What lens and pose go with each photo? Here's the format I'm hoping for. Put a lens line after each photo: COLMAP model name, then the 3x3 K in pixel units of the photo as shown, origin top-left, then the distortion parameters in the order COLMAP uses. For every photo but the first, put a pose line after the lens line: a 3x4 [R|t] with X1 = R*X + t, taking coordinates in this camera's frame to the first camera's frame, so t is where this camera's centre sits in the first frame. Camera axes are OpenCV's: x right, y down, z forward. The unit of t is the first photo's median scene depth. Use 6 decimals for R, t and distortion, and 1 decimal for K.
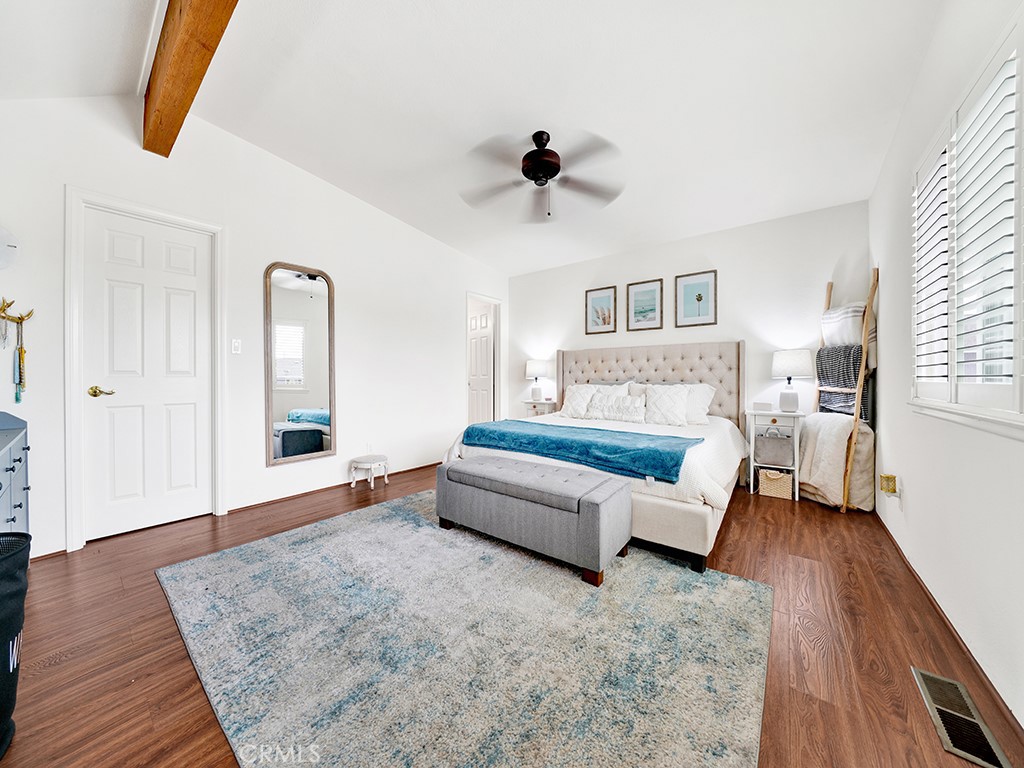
lens RADIAL K [[339.6, 0, 512.0], [0, 339.6, 384.0], [0, 0, 1]] dist [-0.013639, 0.000012]
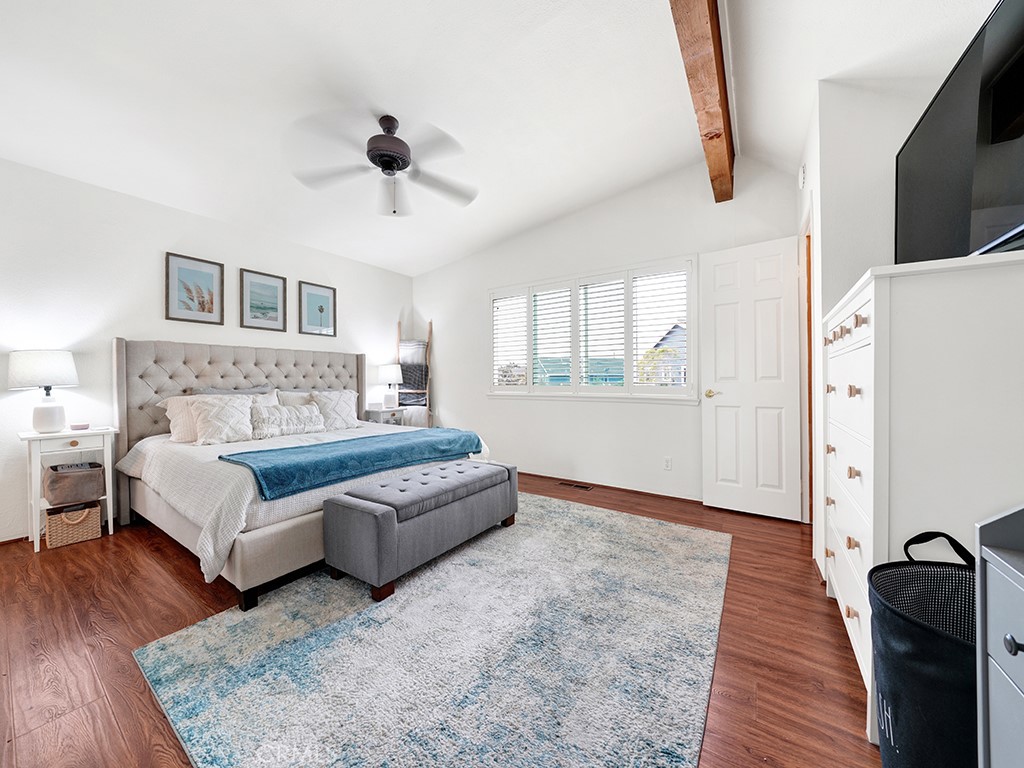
lens RADIAL K [[339.6, 0, 512.0], [0, 339.6, 384.0], [0, 0, 1]] dist [-0.013639, 0.000012]
pose [[-0.006276, -0.001222, 0.999980, -0.535424], [0.027174, 0.999630, 0.001392, -0.006106], [-0.999611, 0.027182, -0.006240, 0.435264]]
